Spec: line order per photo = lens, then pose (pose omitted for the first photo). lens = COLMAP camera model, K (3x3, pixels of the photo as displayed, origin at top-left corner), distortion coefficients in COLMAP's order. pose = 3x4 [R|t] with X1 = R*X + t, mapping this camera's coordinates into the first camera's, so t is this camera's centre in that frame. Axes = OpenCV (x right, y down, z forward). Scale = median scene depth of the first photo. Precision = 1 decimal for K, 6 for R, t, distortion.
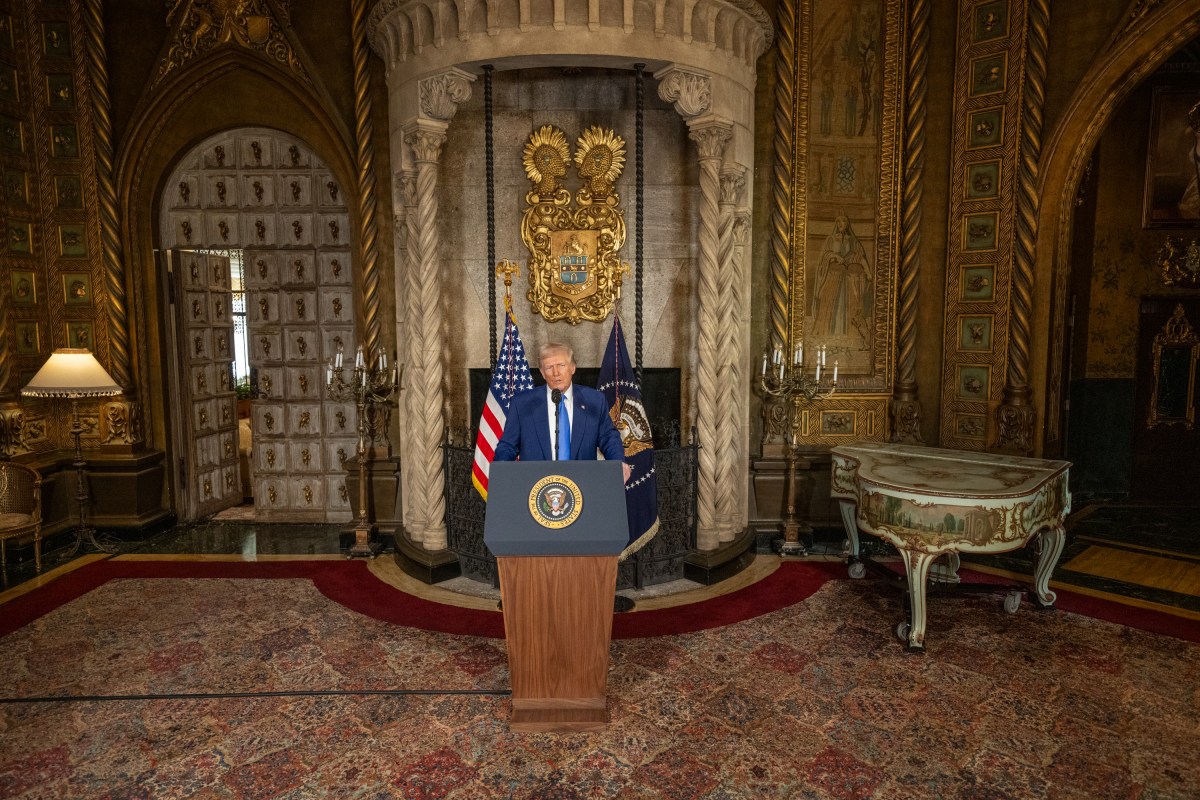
lens RADIAL K [[788.6, 0, 596.4], [0, 788.6, 396.1], [0, 0, 1]] dist [0.018710, 0.001367]
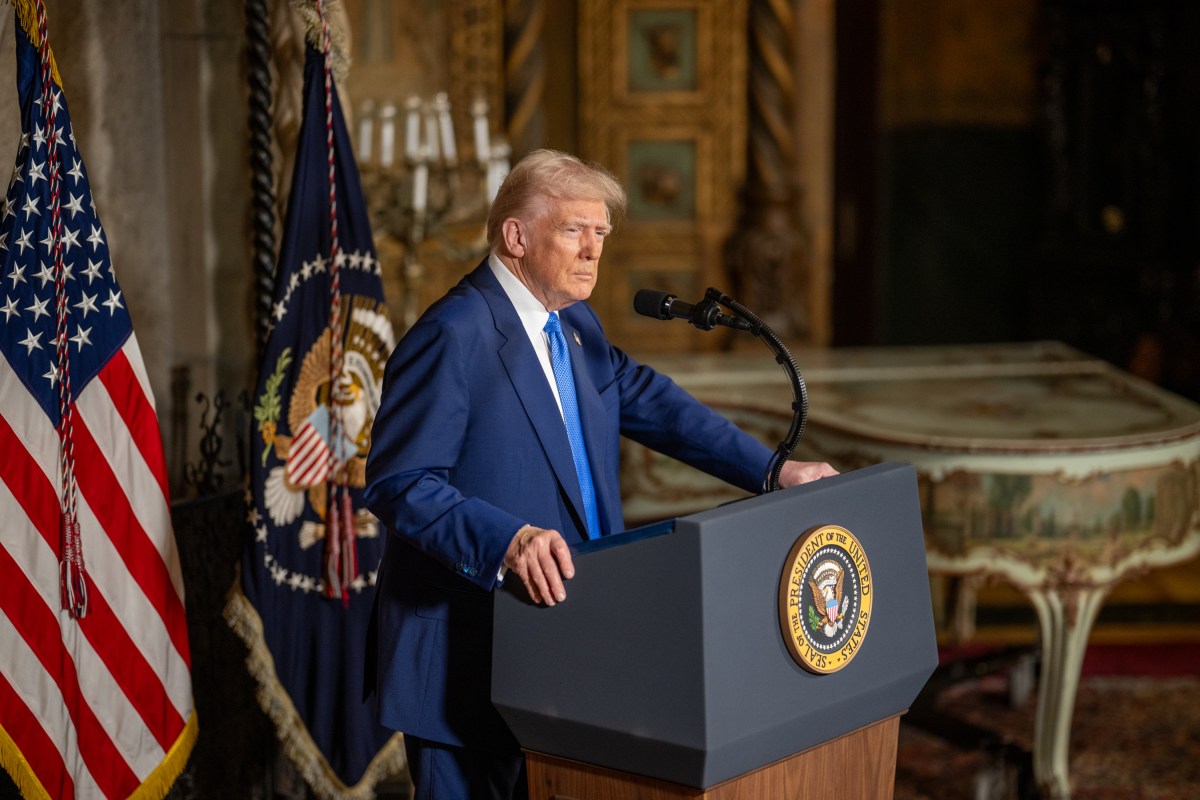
lens RADIAL K [[2838.0, 0, 610.0], [0, 2838.0, 422.2], [0, 0, 1]] dist [0.219612, 0.000000]
pose [[0.641866, -0.133737, 0.755065, -0.623764], [0.078604, 0.990962, 0.108699, -0.054536], [-0.762778, -0.010419, 0.646577, 0.136671]]
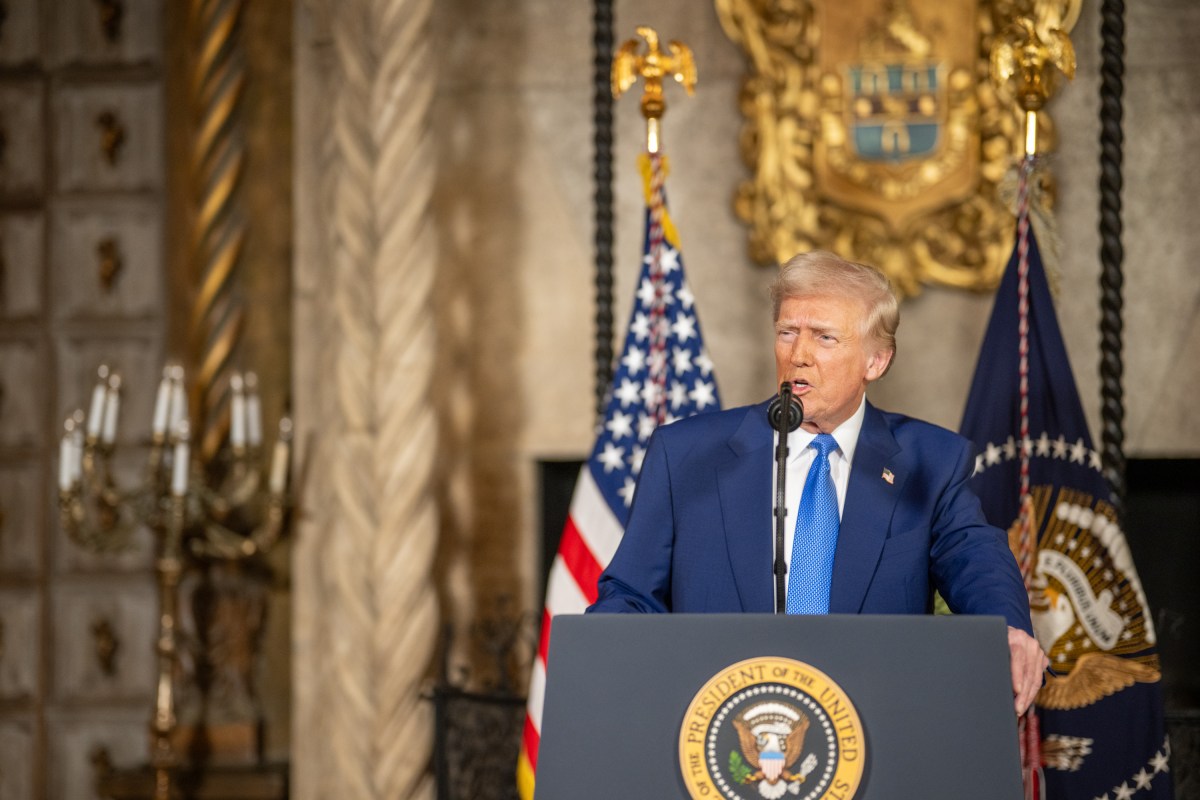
lens RADIAL K [[2838.0, 0, 594.9], [0, 2838.0, 394.5], [0, 0, 1]] dist [0.219612, 0.000000]
pose [[0.987335, -0.000985, -0.158649, 0.028934], [-0.019608, 0.991556, -0.128185, 0.080471], [0.157436, 0.129672, 0.978979, -0.029570]]
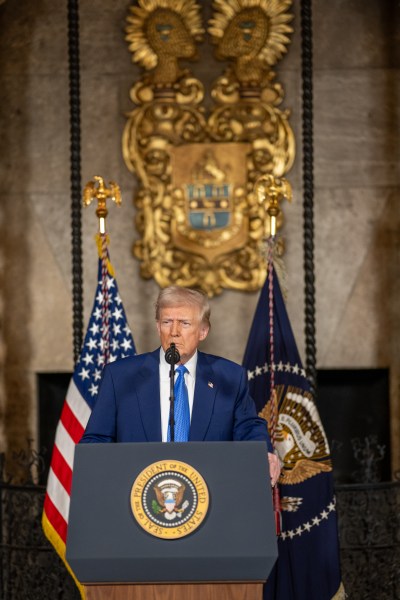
lens RADIAL K [[1638.2, 0, 194.7], [0, 1638.2, 319.4], [0, 0, 1]] dist [0.361688, 0.000000]
pose [[0.998846, -0.006823, -0.047533, 0.021143], [0.000551, 0.991418, -0.130727, 0.095197], [0.048017, 0.130550, 0.990278, -0.258292]]
